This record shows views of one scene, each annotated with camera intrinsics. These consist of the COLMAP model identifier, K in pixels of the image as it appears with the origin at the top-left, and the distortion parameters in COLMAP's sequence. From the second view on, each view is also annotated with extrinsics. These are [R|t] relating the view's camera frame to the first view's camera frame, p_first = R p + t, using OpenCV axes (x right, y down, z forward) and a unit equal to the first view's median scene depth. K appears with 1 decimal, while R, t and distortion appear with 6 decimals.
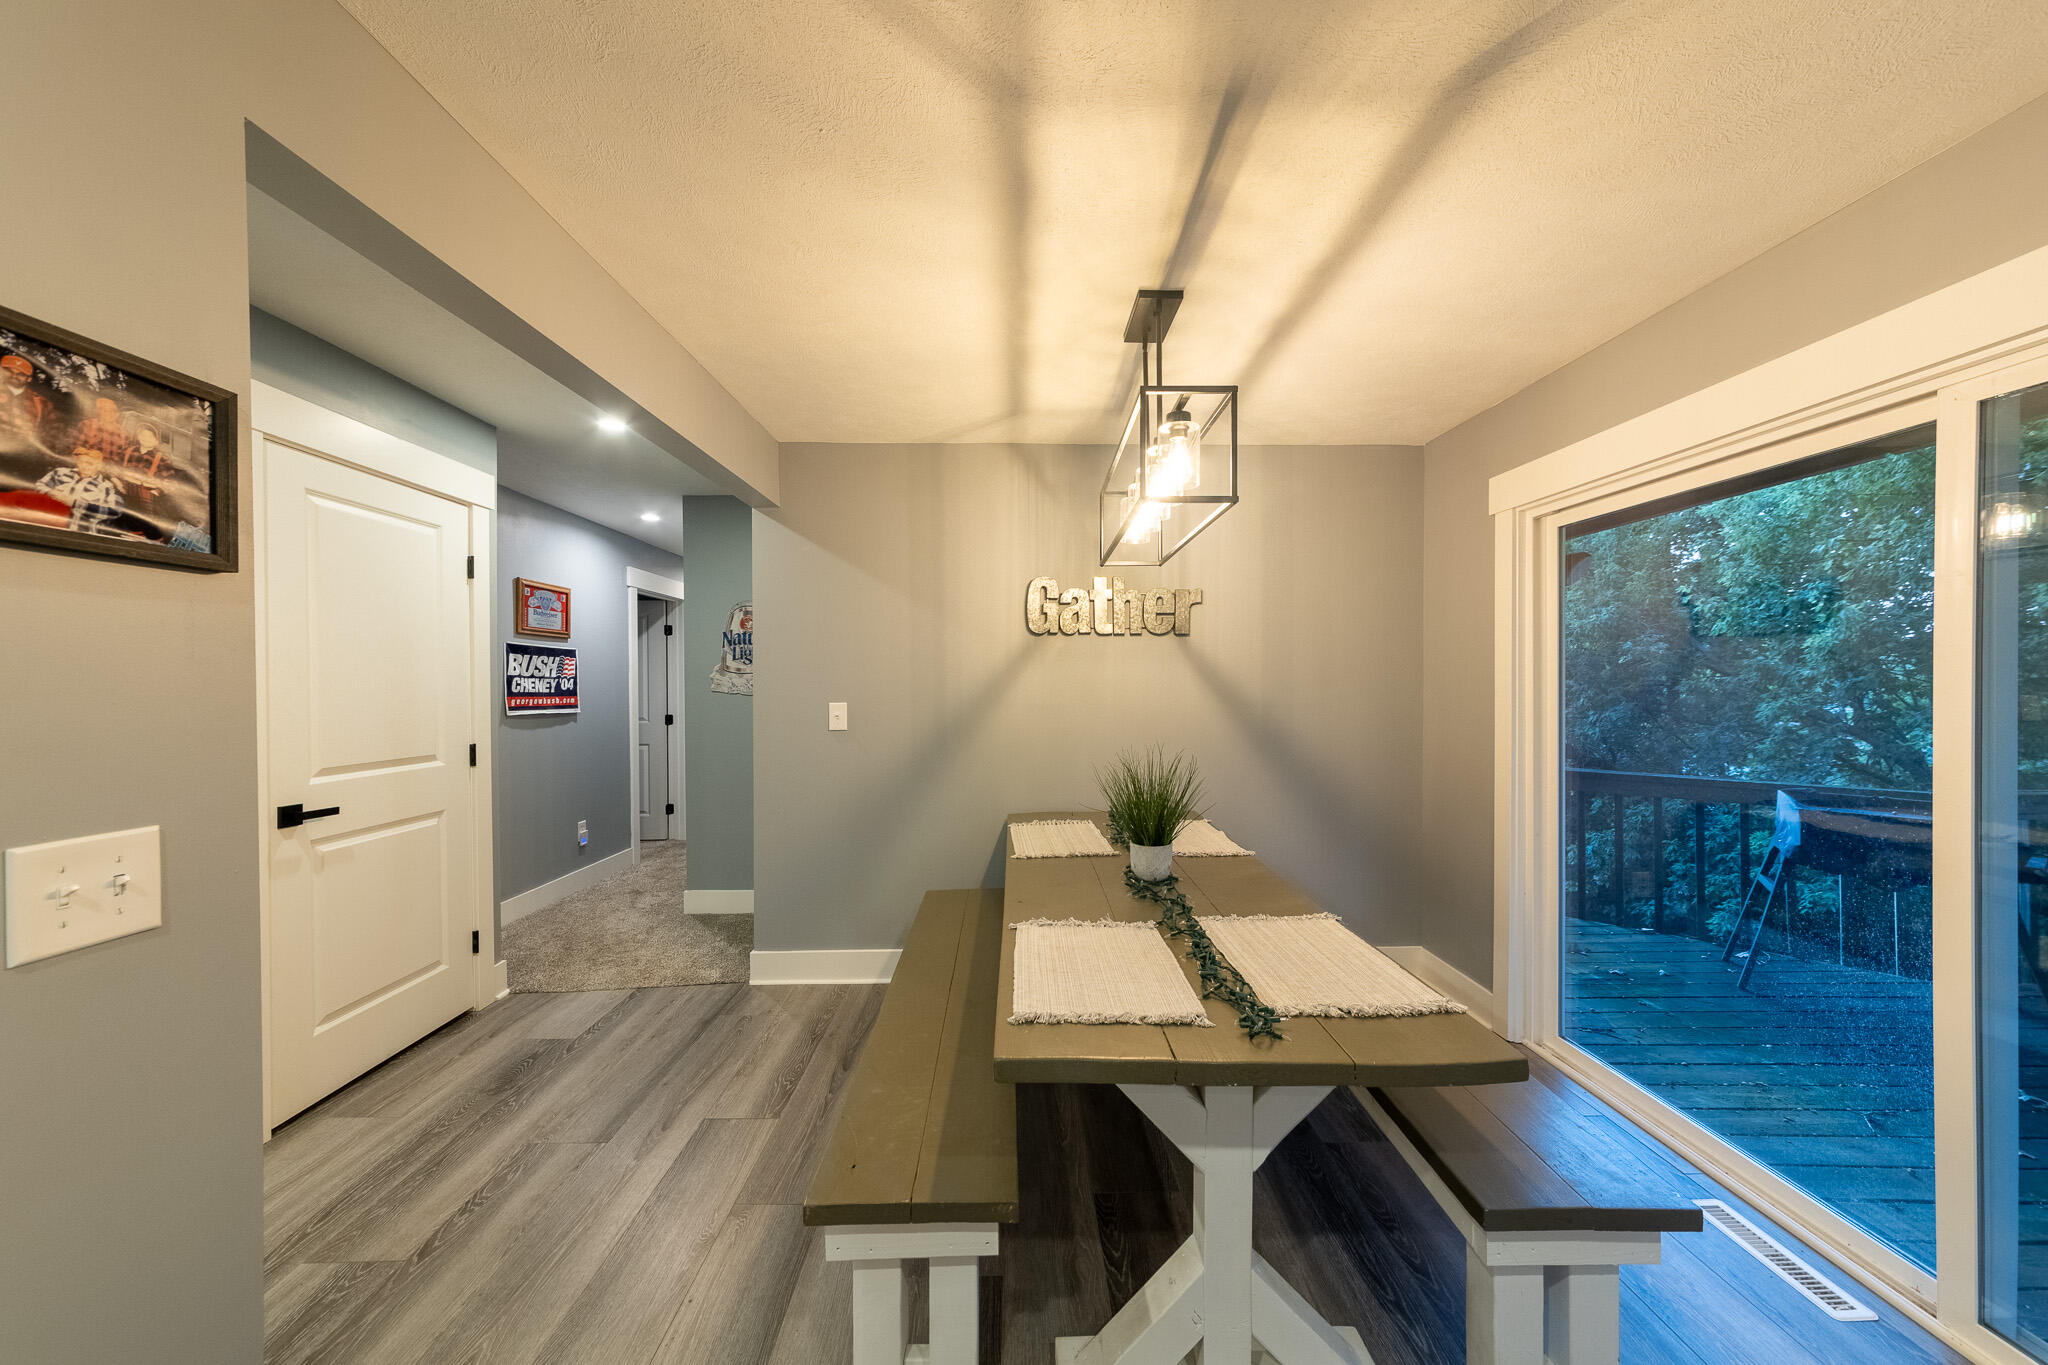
lens RADIAL K [[724.3, 0, 1024.0], [0, 724.3, 682.5], [0, 0, 1]] dist [-0.013057, 0.006277]
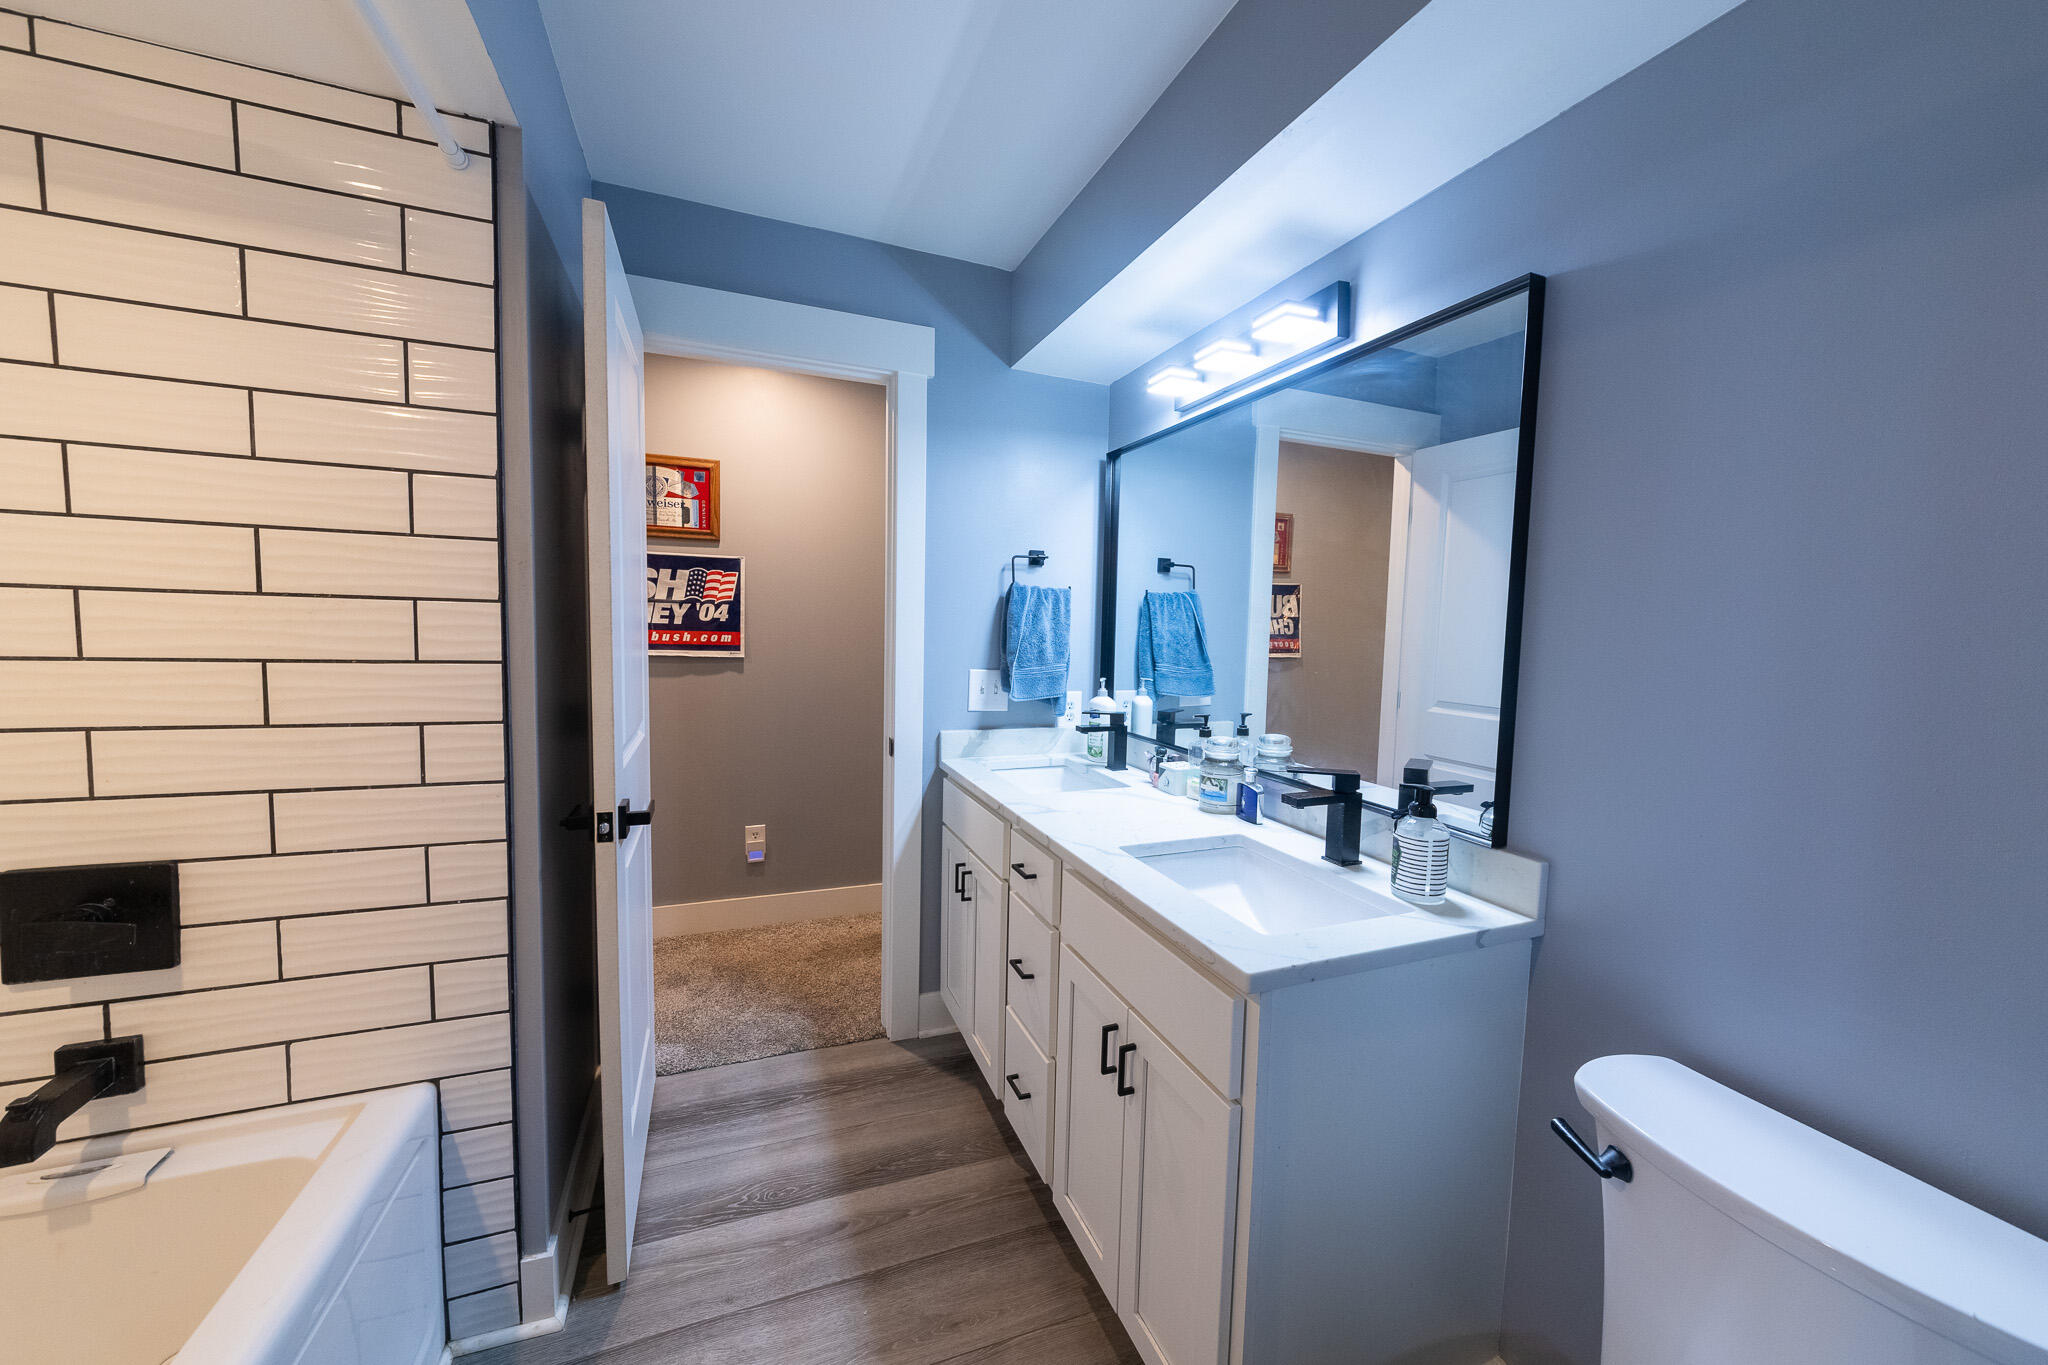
lens RADIAL K [[739.0, 0, 1028.6], [0, 739.0, 678.6], [0, 0, 1]] dist [-0.000174, 0.000094]
pose [[0.361493, 0.082615, -0.928707, 0.127251], [-0.022789, 0.996552, 0.079780, 0.003096], [0.932096, -0.007676, 0.362129, 1.432673]]
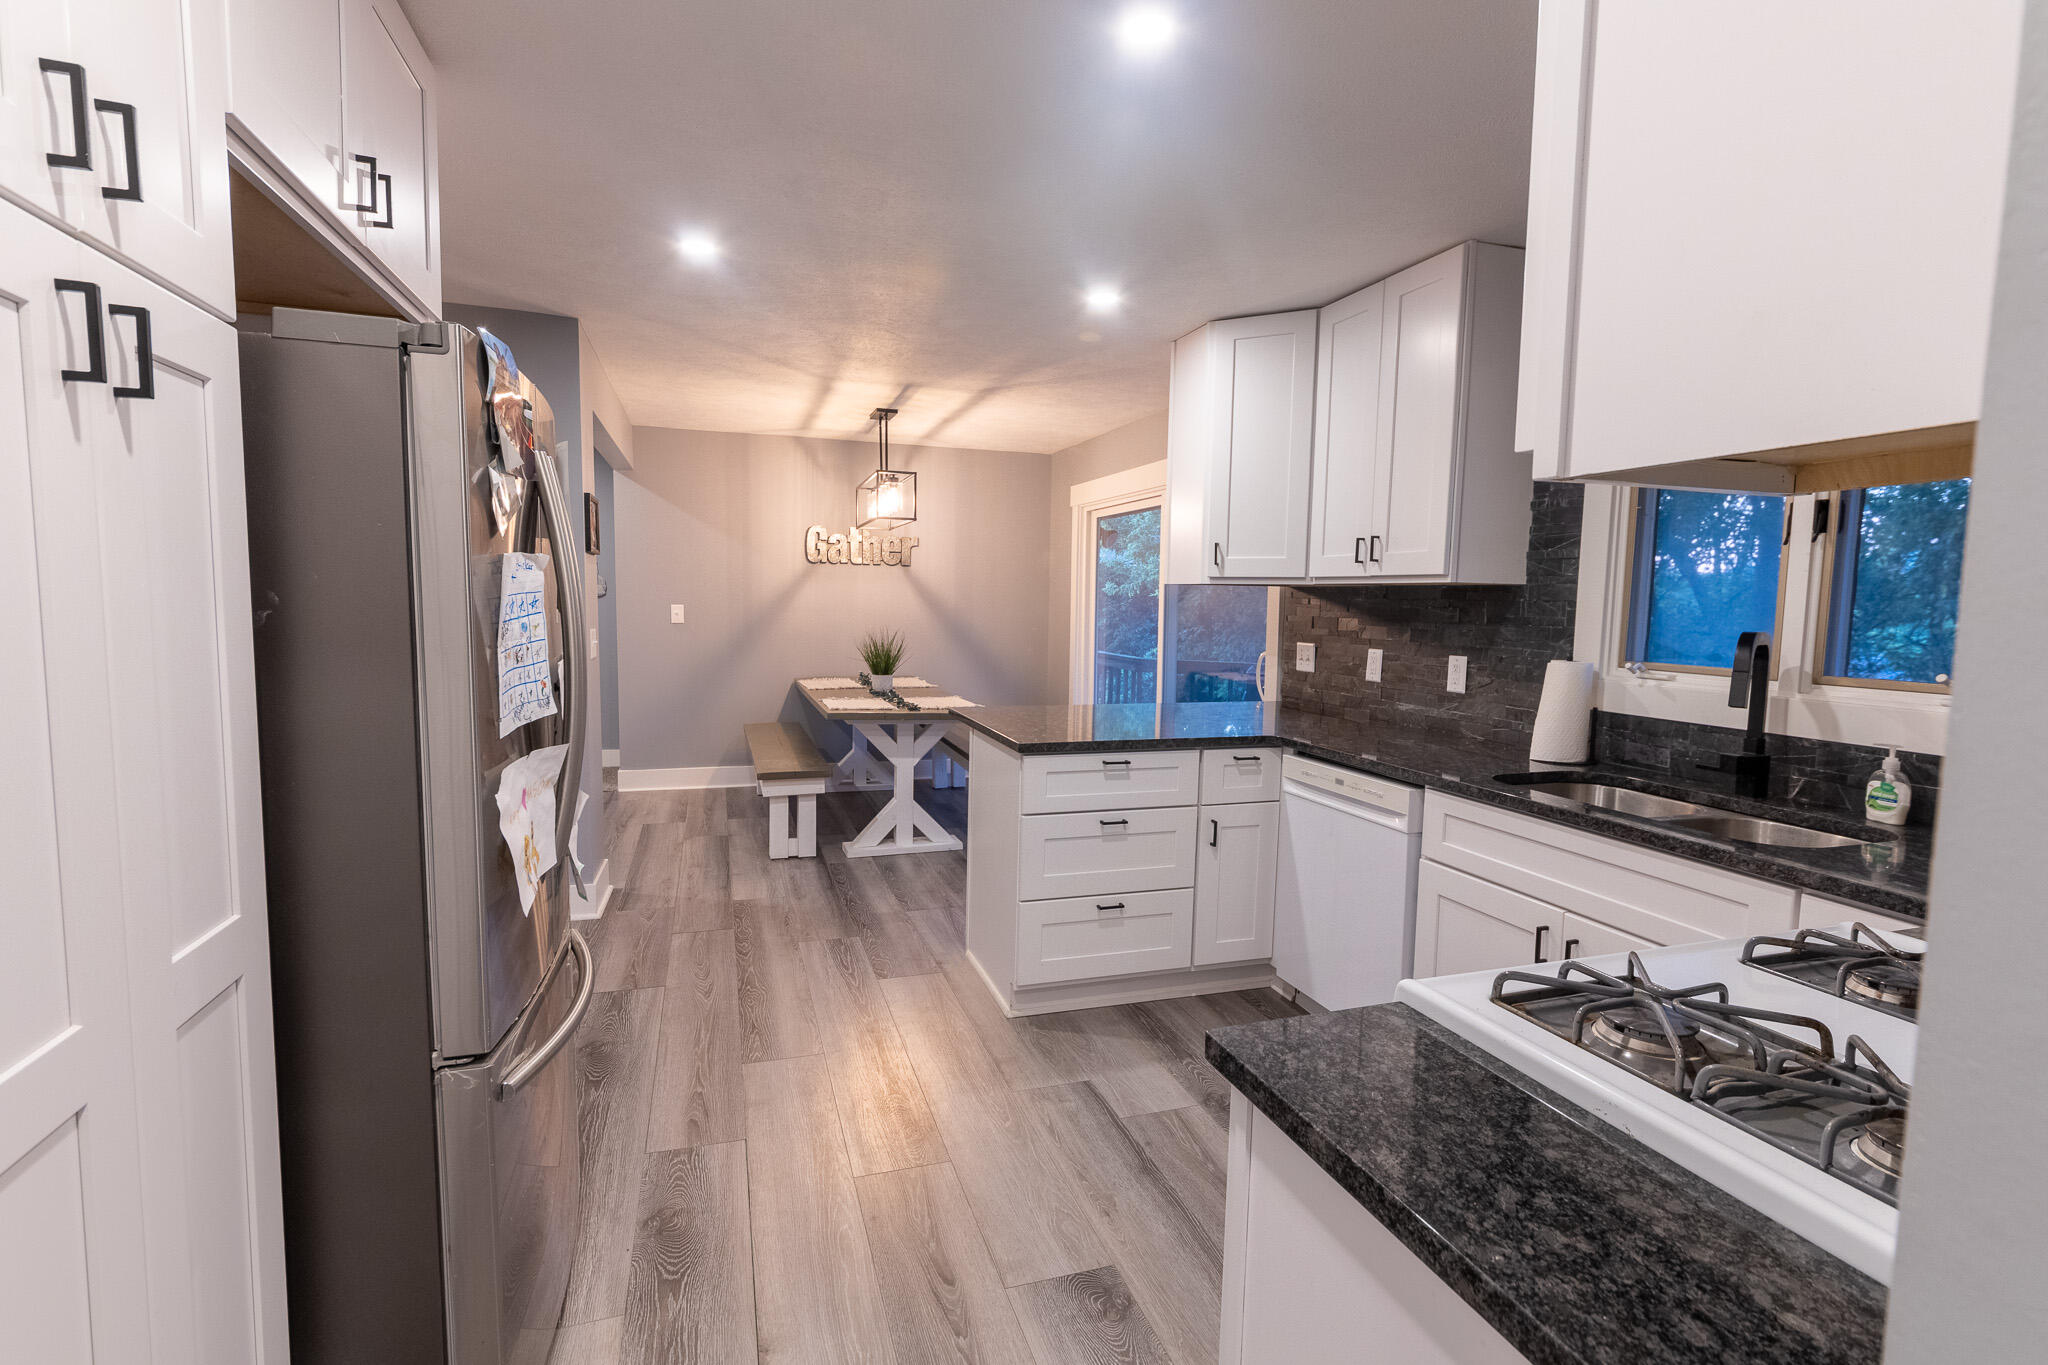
lens RADIAL K [[947.5, 0, 1024.0], [0, 947.5, 682.5], [0, 0, 1]] dist [-0.001433, -0.000018]
pose [[0.955920, -0.008127, 0.293514, -0.152714], [-0.018326, 0.996017, 0.087263, 0.003936], [-0.293054, -0.088795, 0.951964, -1.124452]]
